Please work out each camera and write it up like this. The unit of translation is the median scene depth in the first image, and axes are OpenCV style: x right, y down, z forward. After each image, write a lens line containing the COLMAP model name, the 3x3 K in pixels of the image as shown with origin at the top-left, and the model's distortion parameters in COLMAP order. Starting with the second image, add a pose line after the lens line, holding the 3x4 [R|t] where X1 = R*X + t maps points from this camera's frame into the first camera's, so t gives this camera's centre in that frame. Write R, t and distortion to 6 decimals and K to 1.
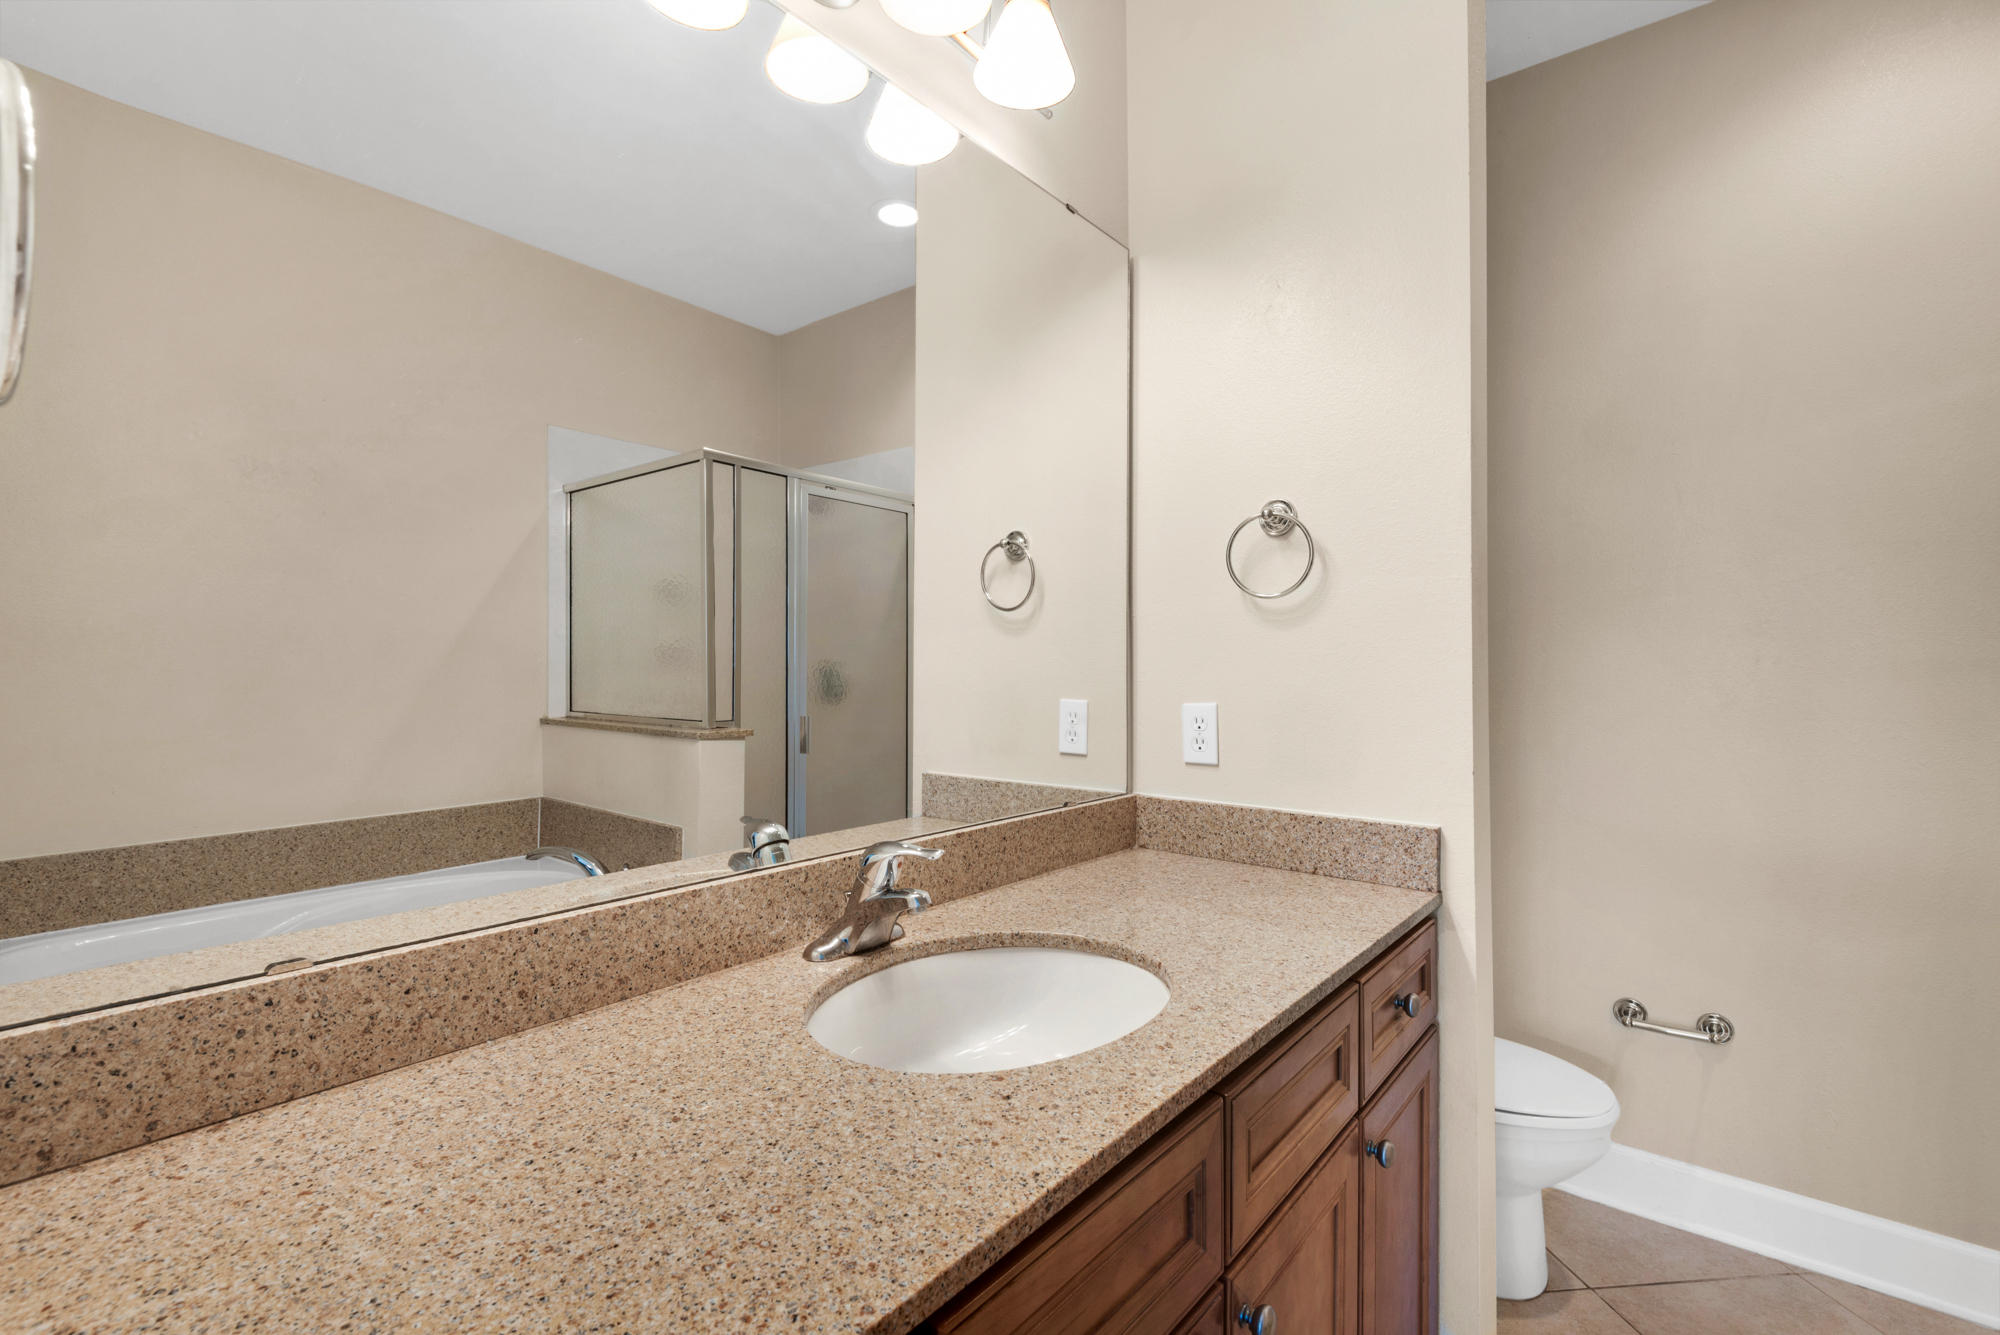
lens RADIAL K [[913.6, 0, 993.0], [0, 913.6, 664.6], [0, 0, 1]] dist [0.018883, -0.003640]
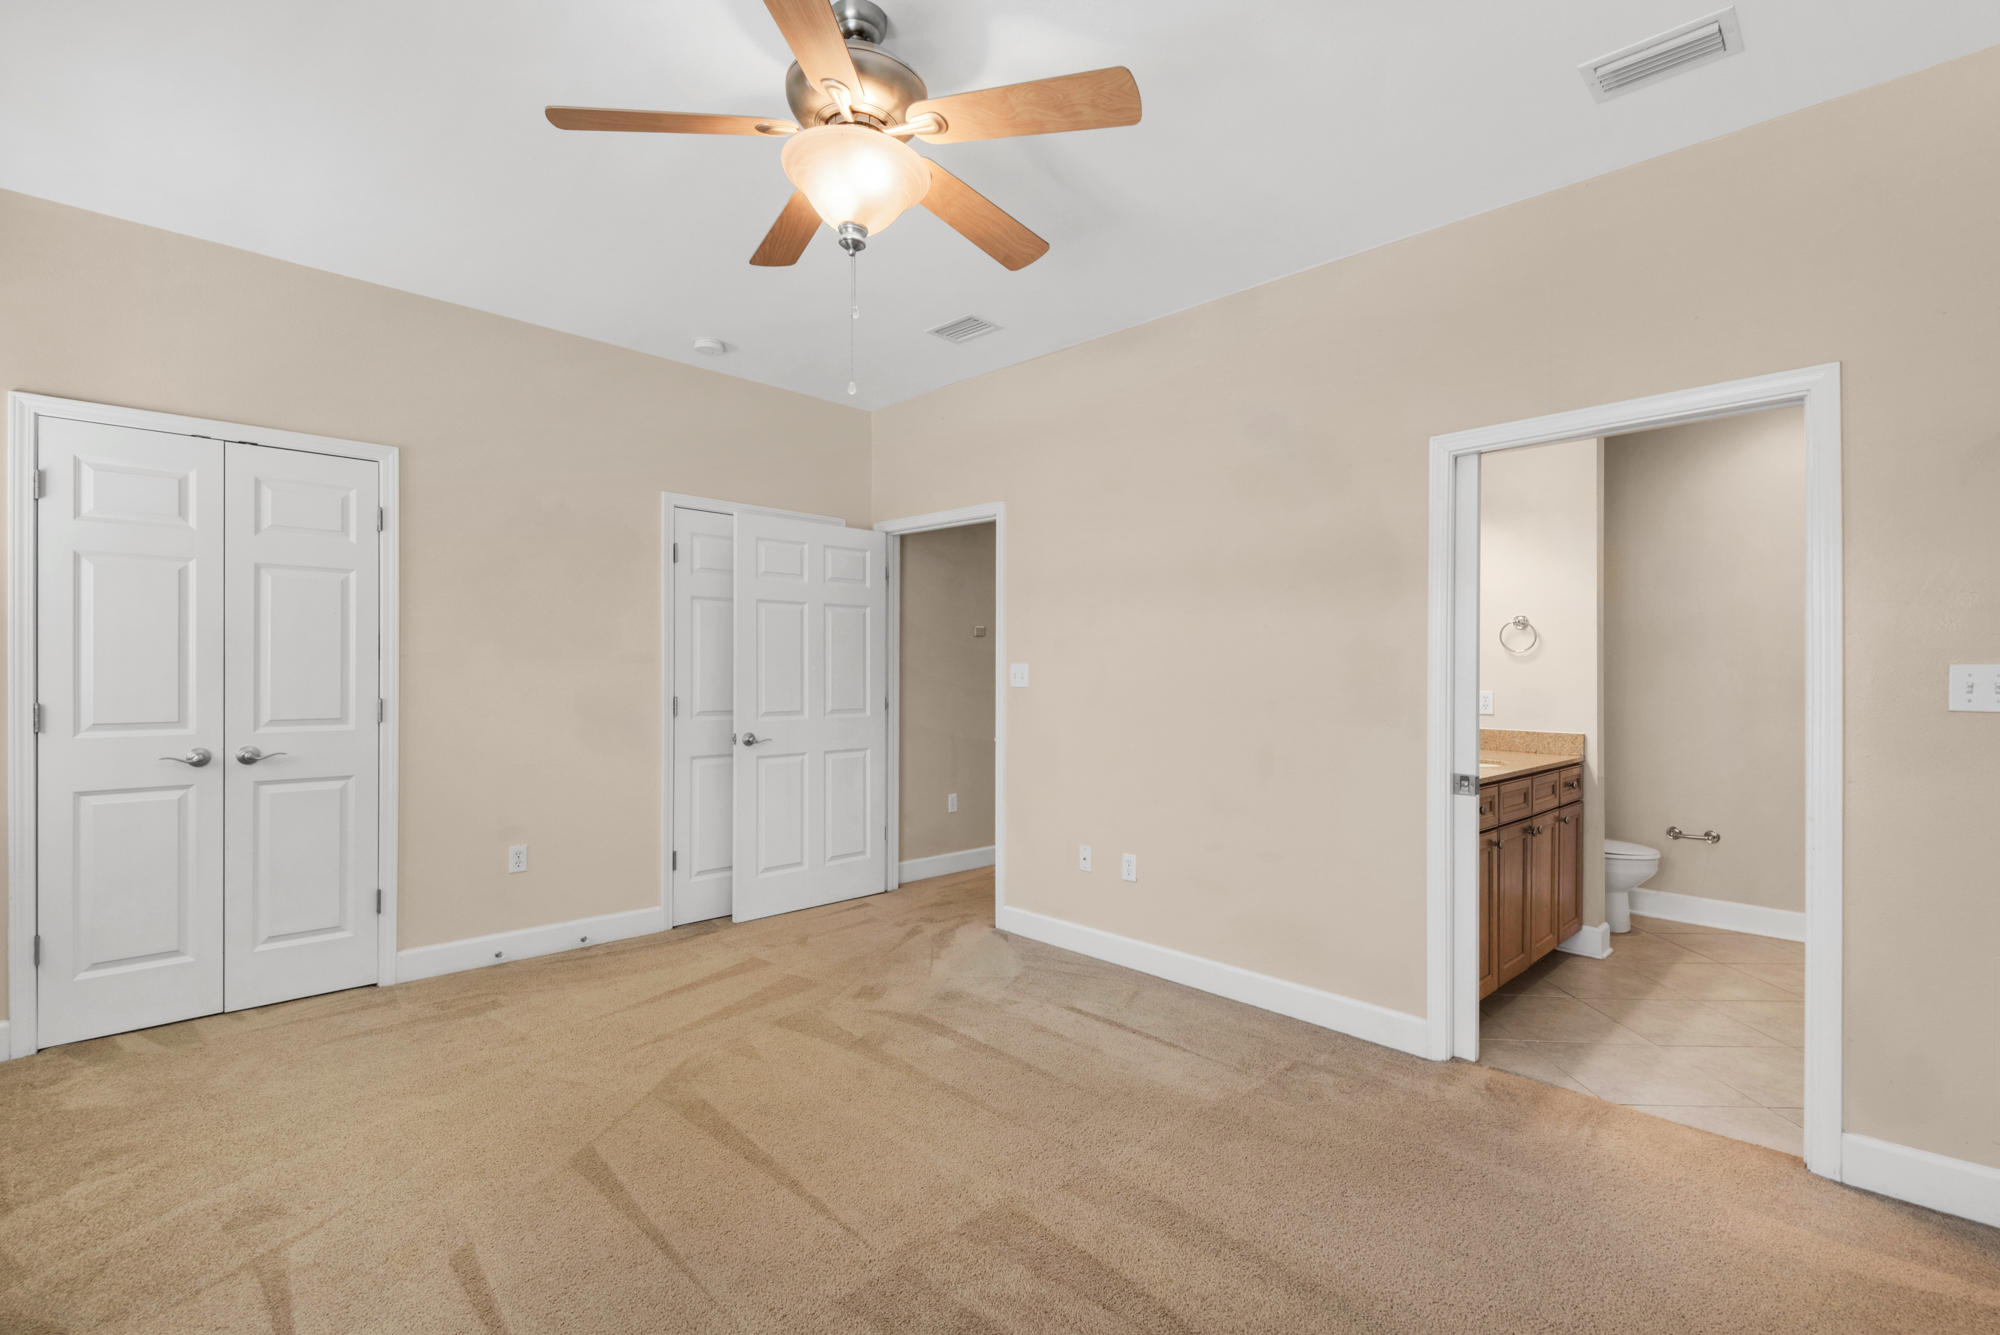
lens RADIAL K [[913.6, 0, 1012.1], [0, 913.6, 662.0], [0, 0, 1]] dist [0.018883, -0.003640]
pose [[0.994048, 0.008635, -0.108598, -0.911669], [-0.009877, 0.999892, -0.010902, 0.001498], [0.108492, 0.011910, 0.994026, -1.907520]]
